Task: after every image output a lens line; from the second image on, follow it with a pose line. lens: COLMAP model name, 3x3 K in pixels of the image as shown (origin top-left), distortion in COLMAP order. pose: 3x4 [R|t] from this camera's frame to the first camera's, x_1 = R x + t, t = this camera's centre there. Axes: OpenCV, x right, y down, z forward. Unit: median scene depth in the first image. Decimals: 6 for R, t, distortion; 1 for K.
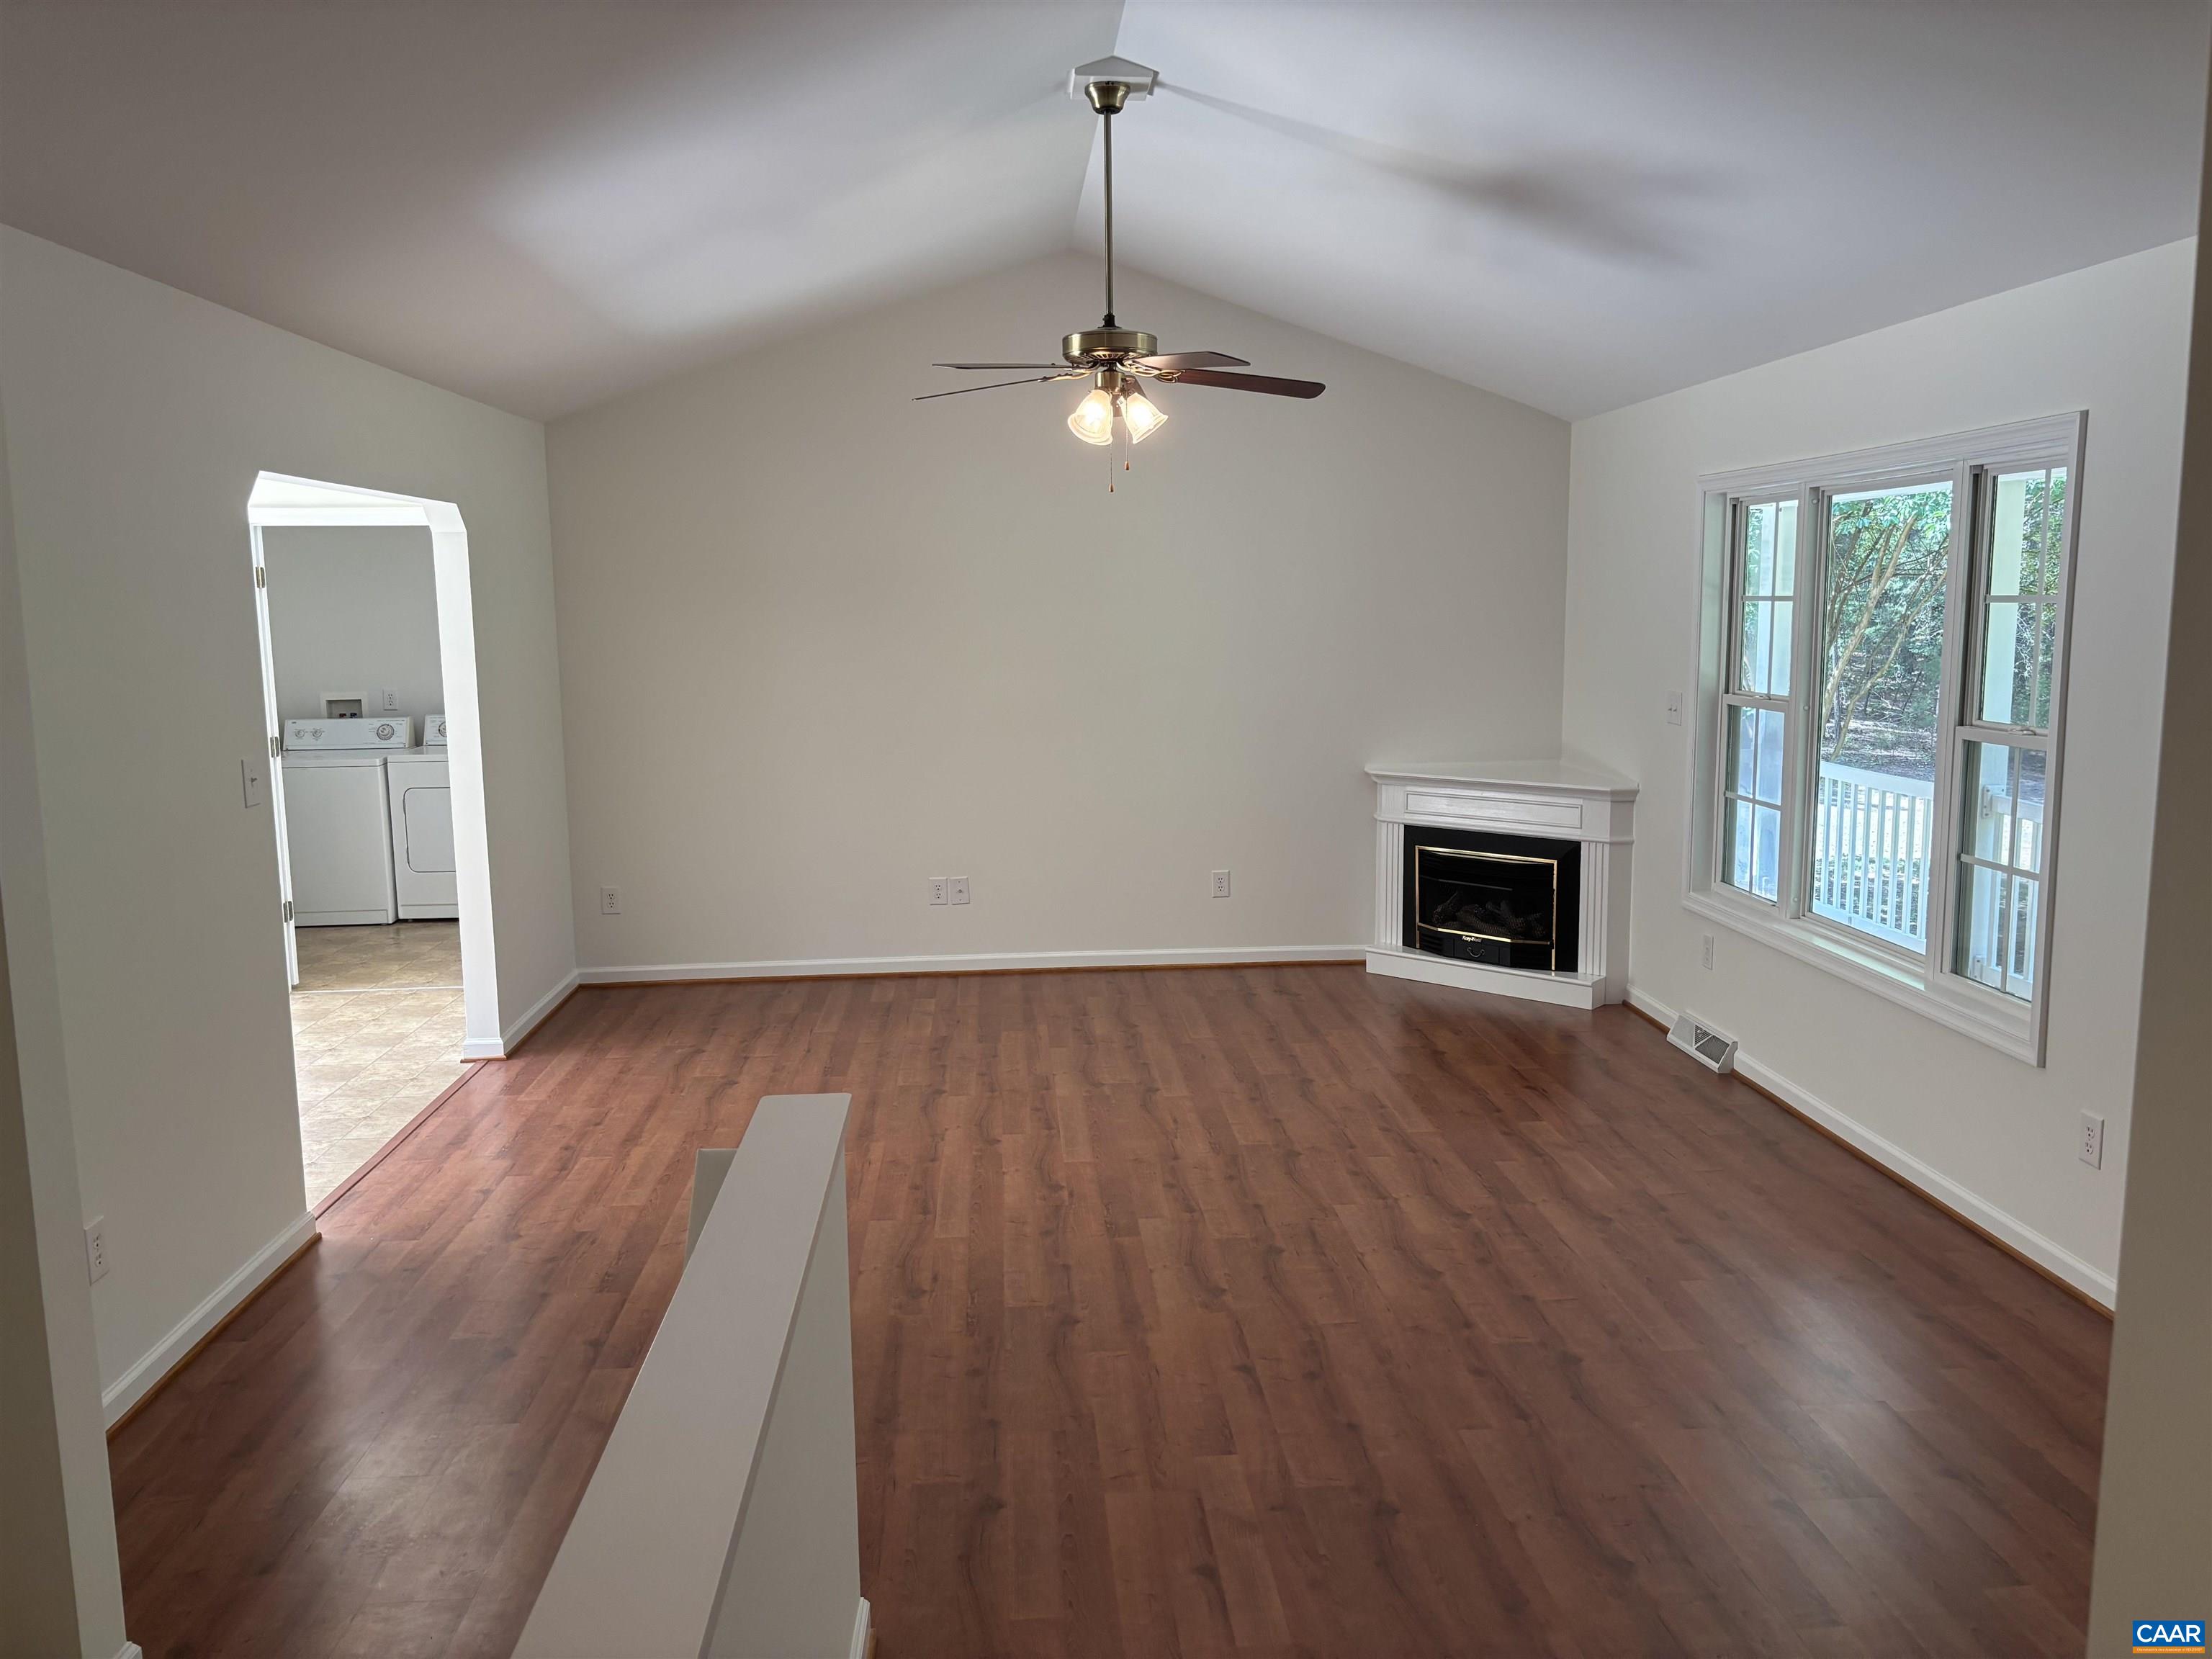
lens RADIAL K [[1641.2, 0, 1106.0], [0, 1641.2, 829.5], [0, 0, 1]] dist [0.008566, 0.001310]
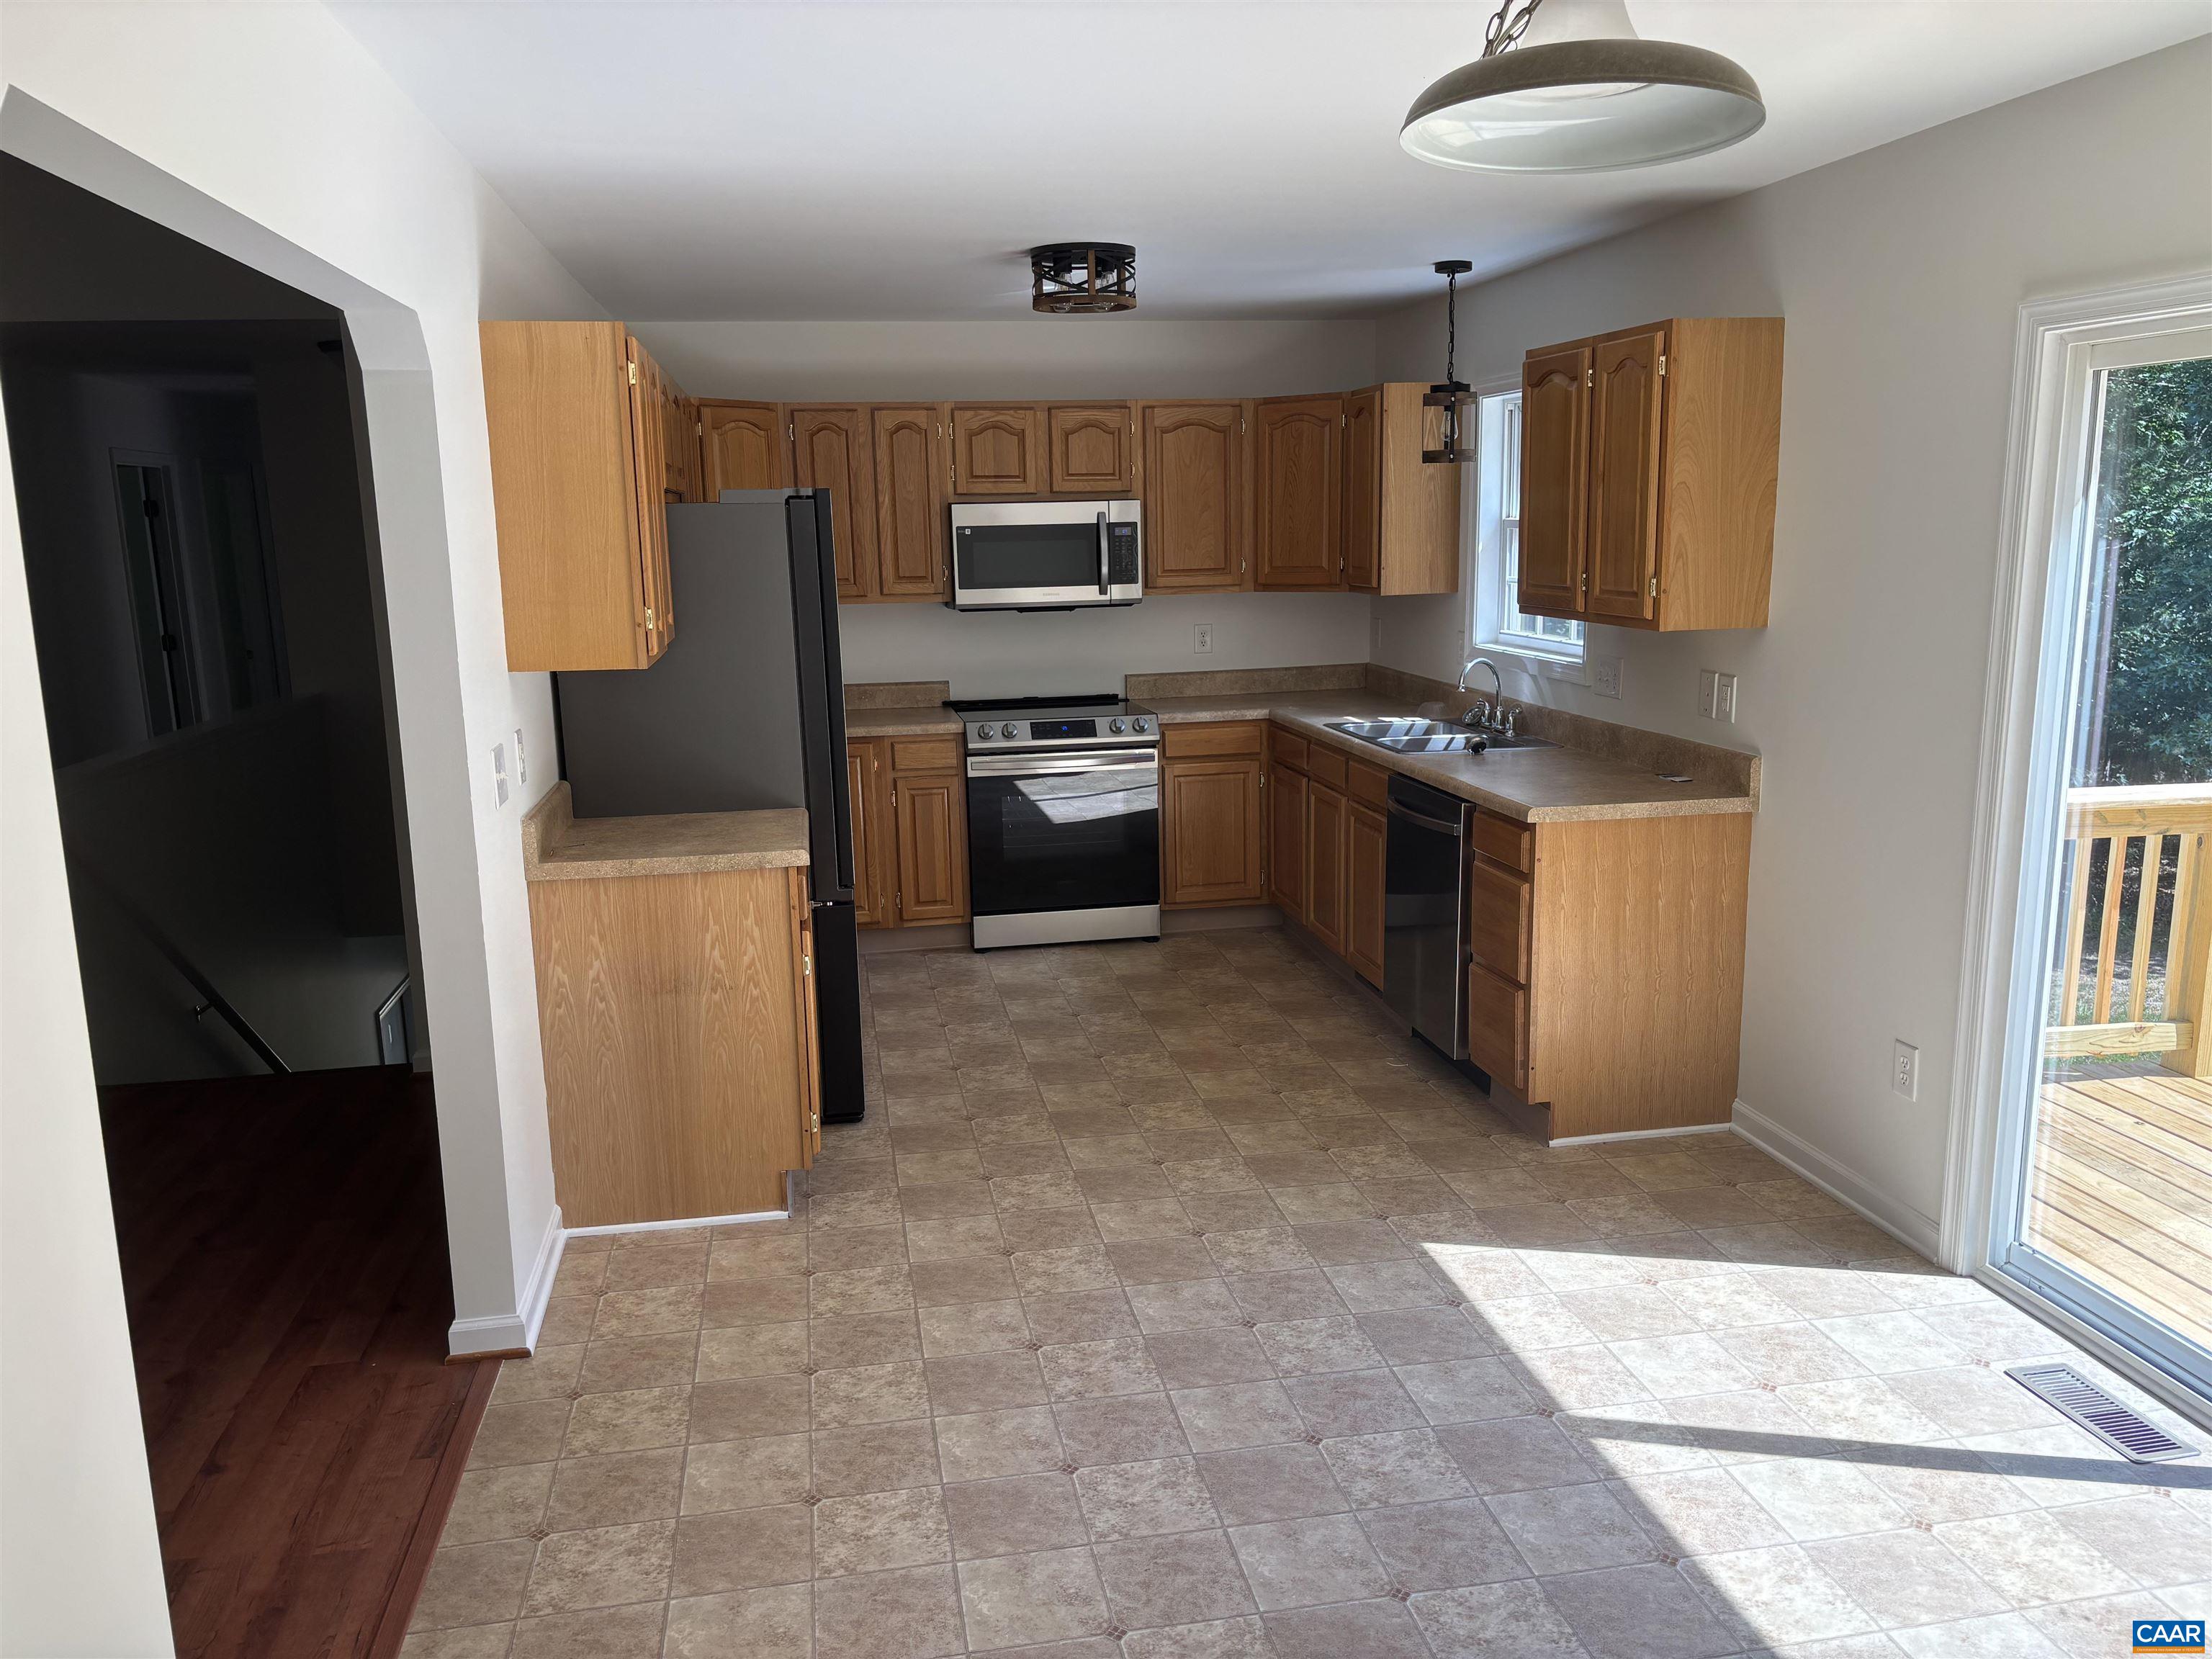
lens RADIAL K [[1694.1, 0, 1109.2], [0, 1694.1, 835.9], [0, 0, 1]] dist [0.004580, 0.000474]
pose [[-0.994188, 0.048786, -0.095974, -0.563258], [0.014872, 0.945124, 0.326372, -0.182091], [0.106629, 0.323048, -0.940357, 1.322913]]
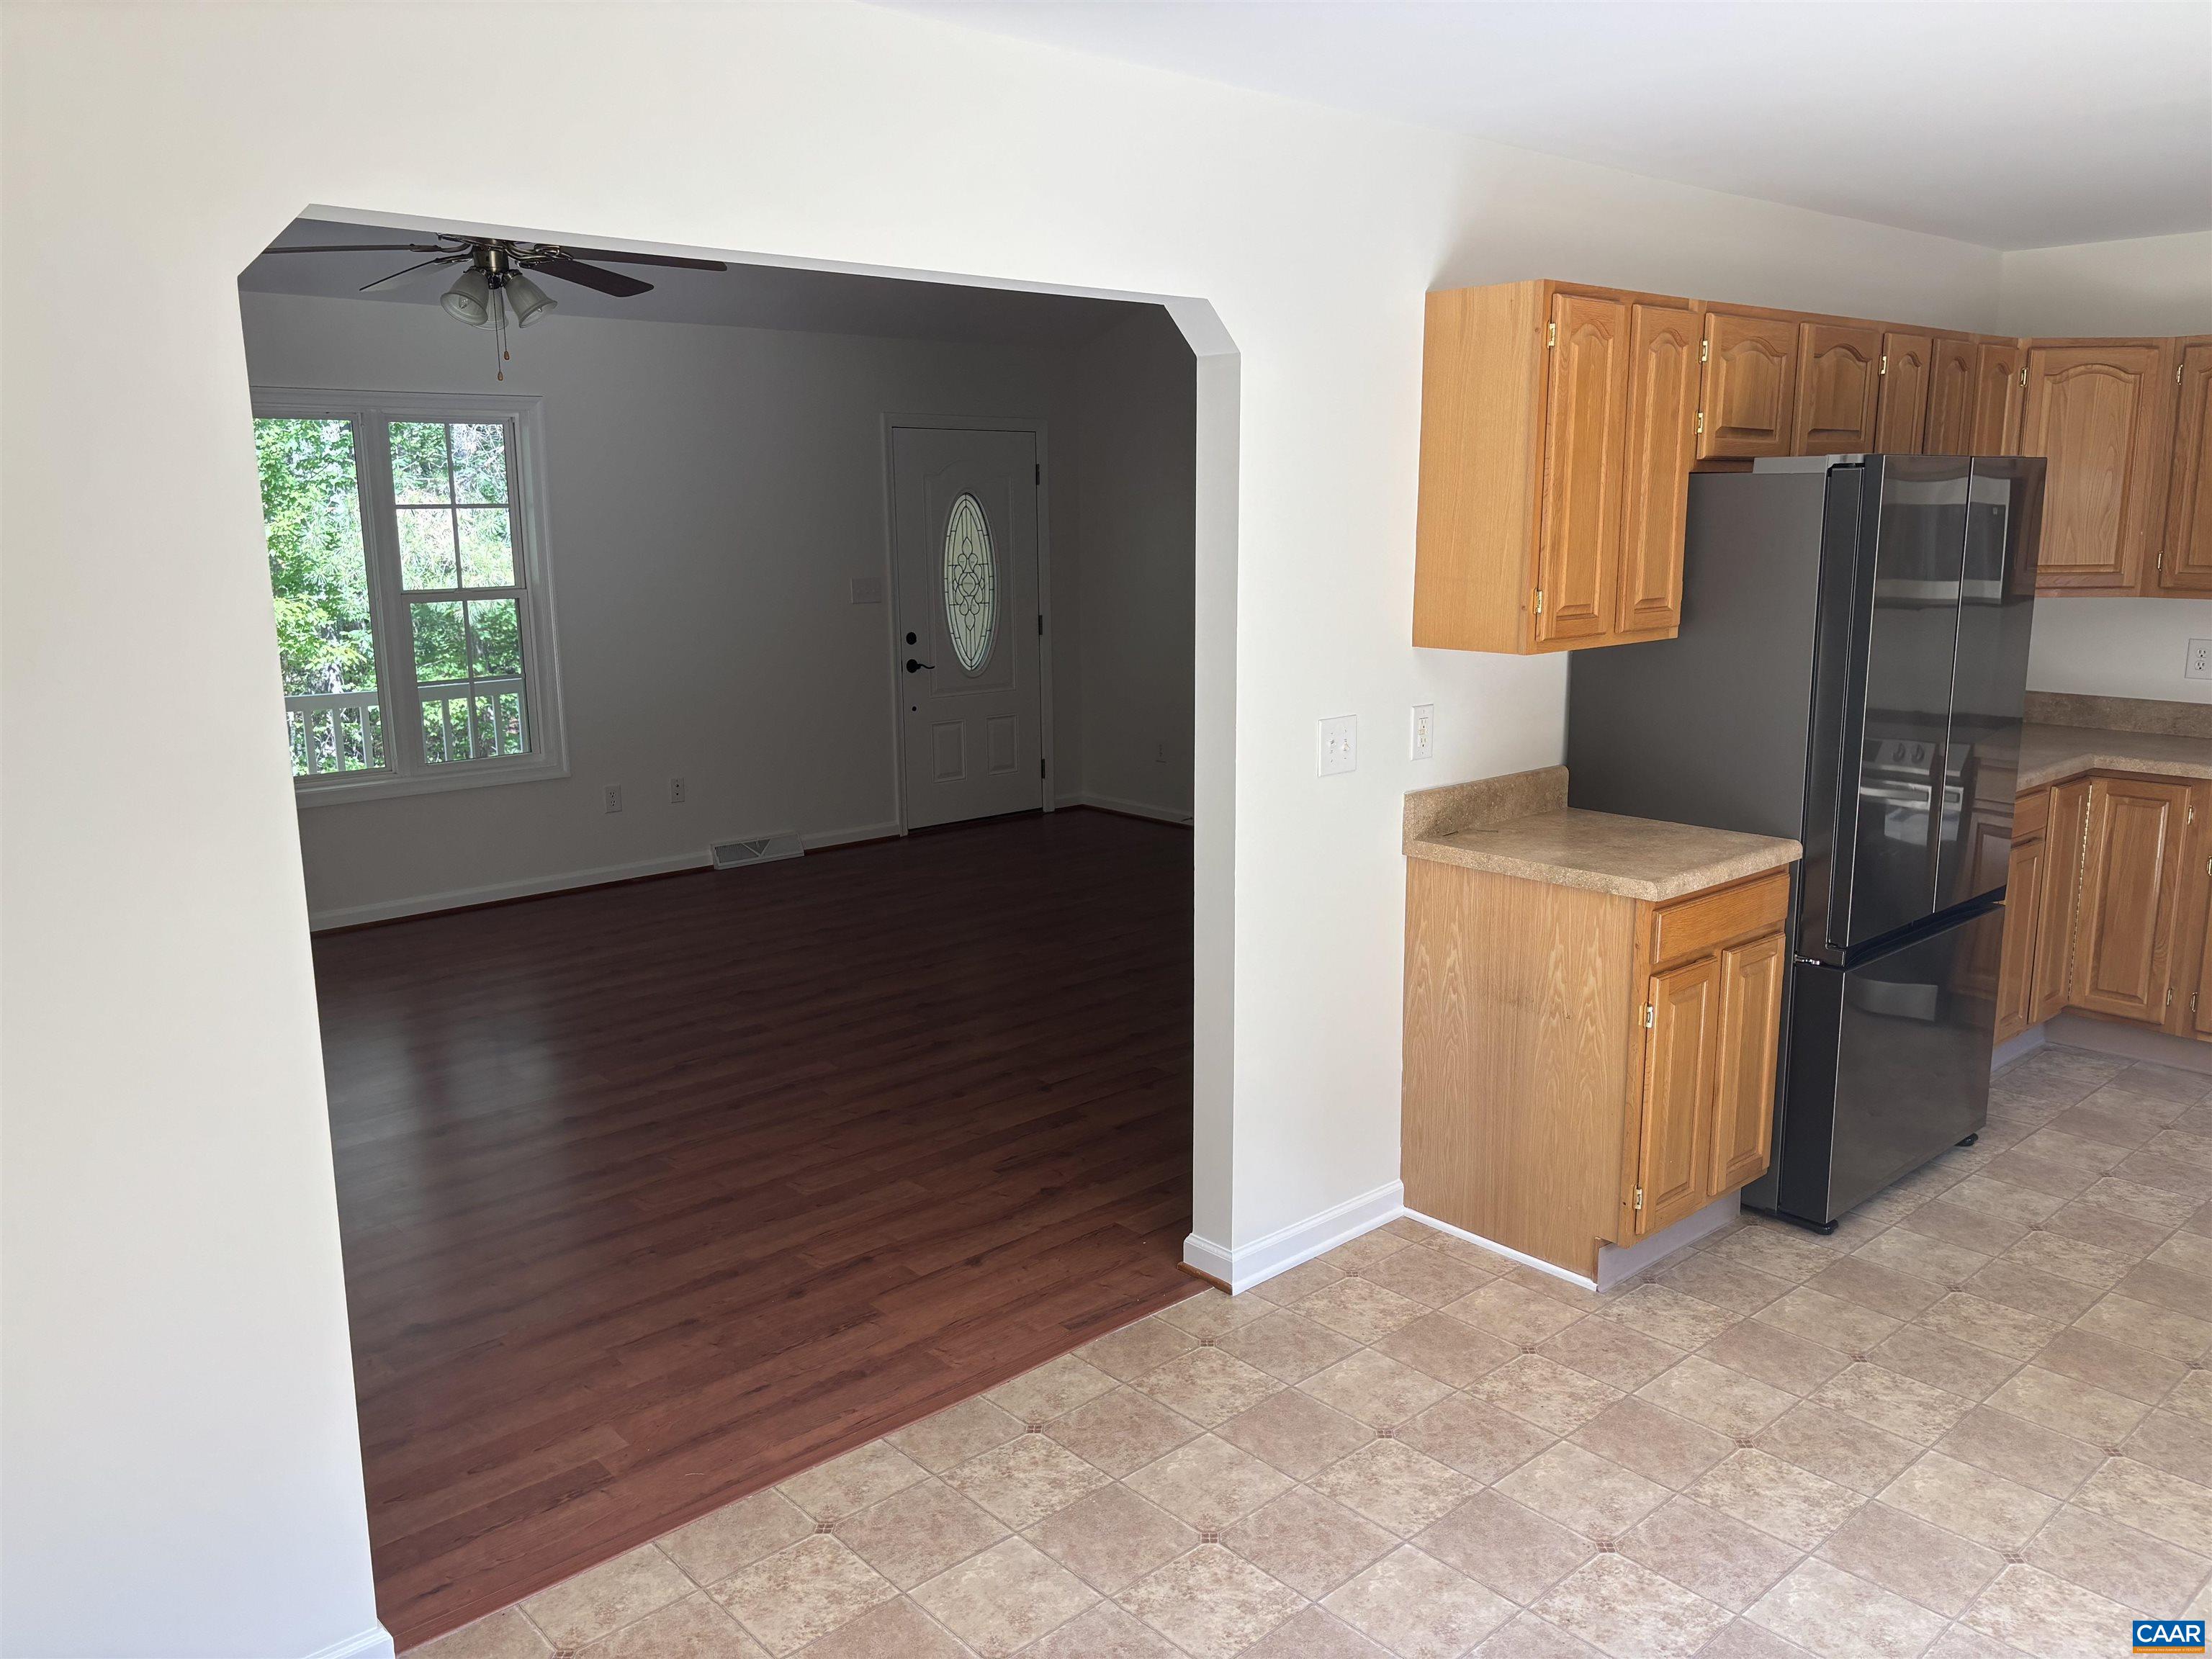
lens RADIAL K [[1689.6, 0, 1107.2], [0, 1689.6, 817.2], [0, 0, 1]] dist [0.032895, 0.002472]
pose [[-0.607395, -0.135200, 0.782810, -0.854879], [0.126056, 0.956523, 0.263010, -0.154236], [-0.784335, 0.258429, -0.563944, 1.135552]]
